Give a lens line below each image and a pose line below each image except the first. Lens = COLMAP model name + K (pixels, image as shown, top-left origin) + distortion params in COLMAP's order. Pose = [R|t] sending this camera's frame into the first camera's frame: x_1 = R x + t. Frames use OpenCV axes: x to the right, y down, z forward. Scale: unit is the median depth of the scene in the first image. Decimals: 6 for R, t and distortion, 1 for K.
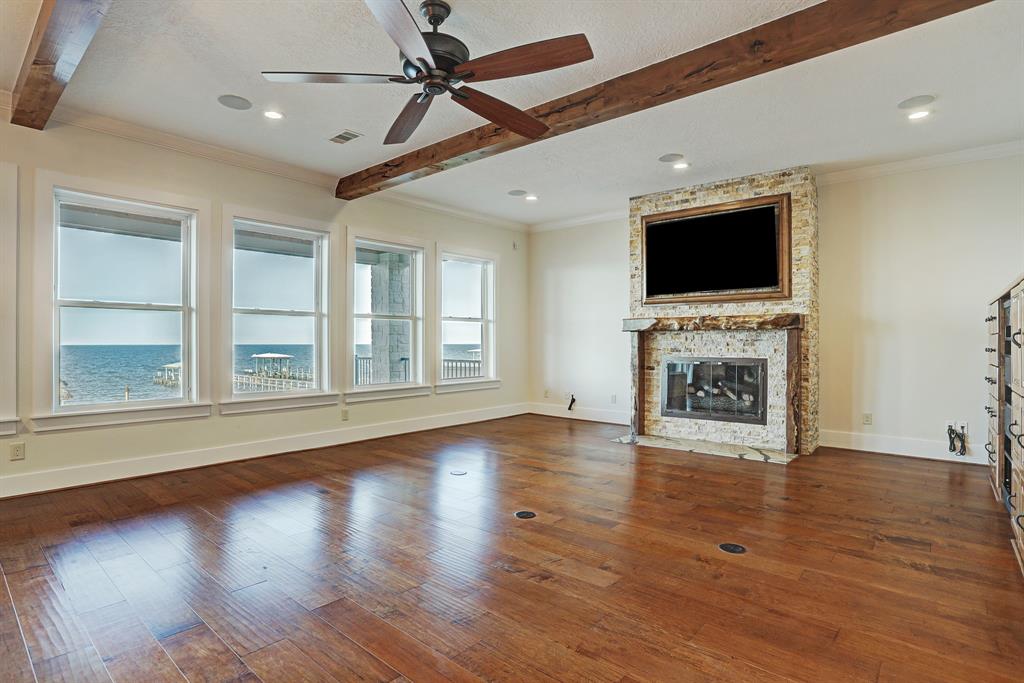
lens RADIAL K [[508.8, 0, 512.0], [0, 508.8, 341.5], [0, 0, 1]] dist [-0.048860, 0.017617]
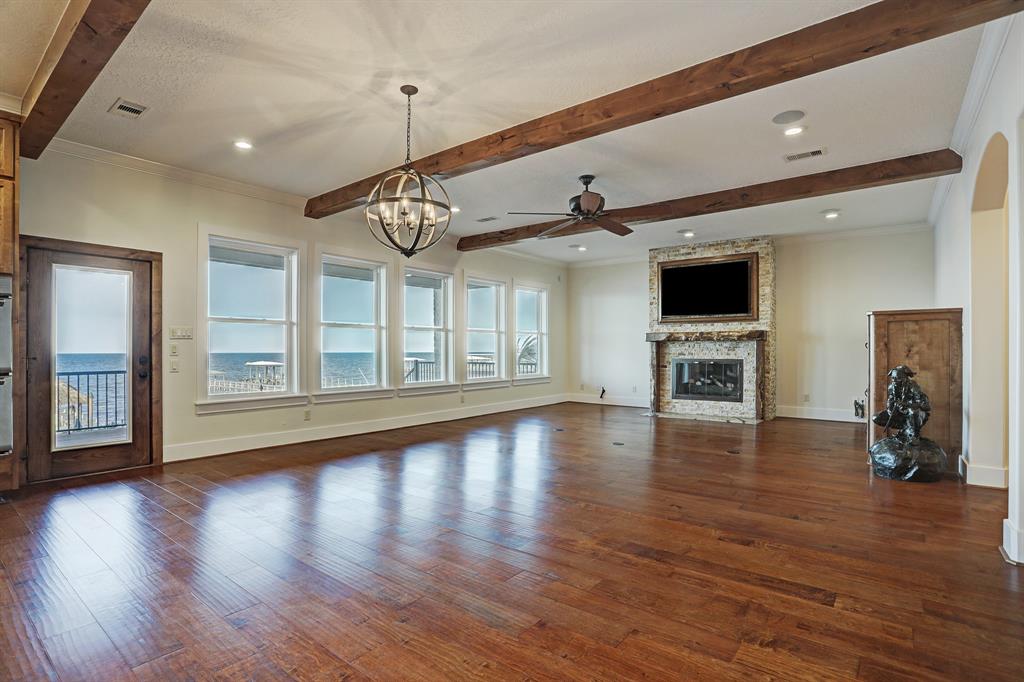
lens RADIAL K [[492.3, 0, 515.3], [0, 492.3, 350.2], [0, 0, 1]] dist [-0.032126, 0.000274]
pose [[0.998508, -0.001240, 0.054584, -0.254097], [0.001202, 0.999999, 0.000736, 0.003967], [-0.054585, -0.000670, 0.998509, -0.427492]]
